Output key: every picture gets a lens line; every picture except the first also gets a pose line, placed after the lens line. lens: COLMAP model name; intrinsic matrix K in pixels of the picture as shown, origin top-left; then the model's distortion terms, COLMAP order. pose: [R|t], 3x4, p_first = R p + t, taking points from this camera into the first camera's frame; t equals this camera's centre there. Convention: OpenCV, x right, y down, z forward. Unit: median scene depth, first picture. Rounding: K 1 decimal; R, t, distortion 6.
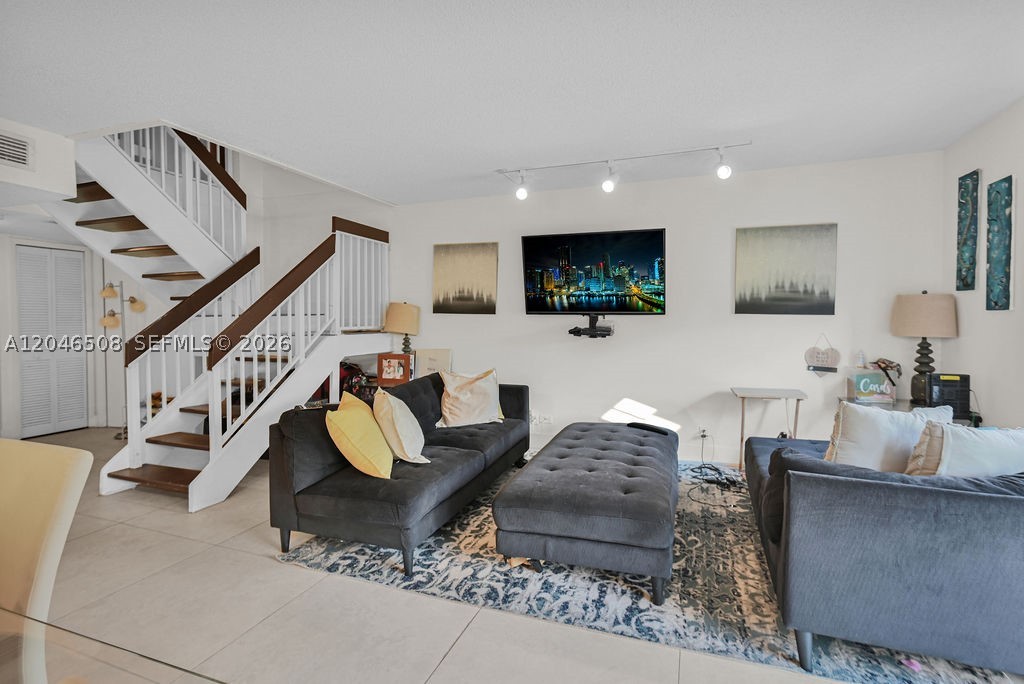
lens RADIAL K [[482.6, 0, 501.0], [0, 482.6, 329.8], [0, 0, 1]] dist [0.003112, -0.000476]
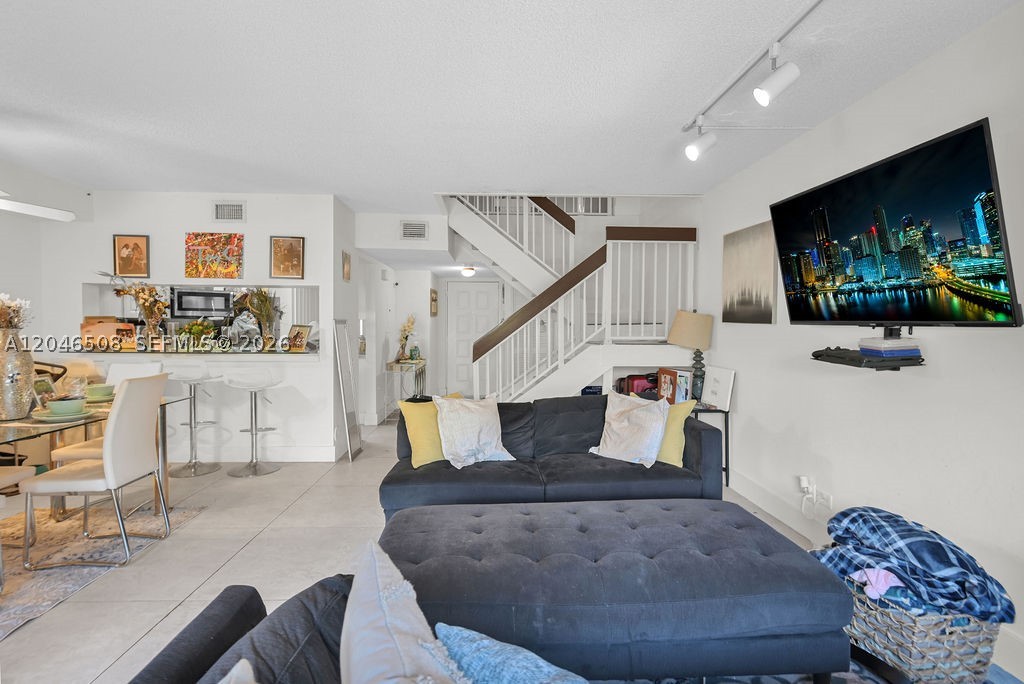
lens RADIAL K [[482.6, 0, 510.3], [0, 482.6, 329.5], [0, 0, 1]] dist [0.003112, -0.000476]
pose [[0.404509, 0.012459, -0.914449, 0.529560], [-0.024205, 0.999703, 0.002914, -0.020158], [0.914213, 0.020956, 0.404691, 0.436966]]
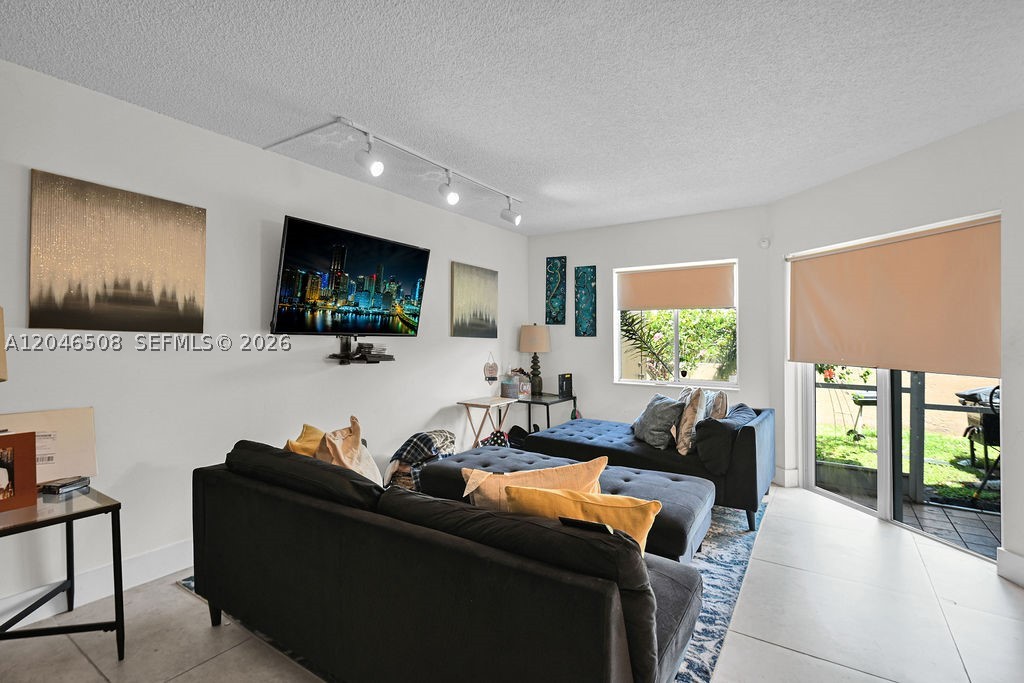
lens RADIAL K [[482.6, 0, 507.9], [0, 482.6, 336.3], [0, 0, 1]] dist [0.003112, -0.000476]
pose [[0.222297, 0.007624, 0.974949, -0.556971], [0.020119, 0.999721, -0.012405, -0.016958], [-0.974771, 0.022372, 0.222081, 0.594622]]
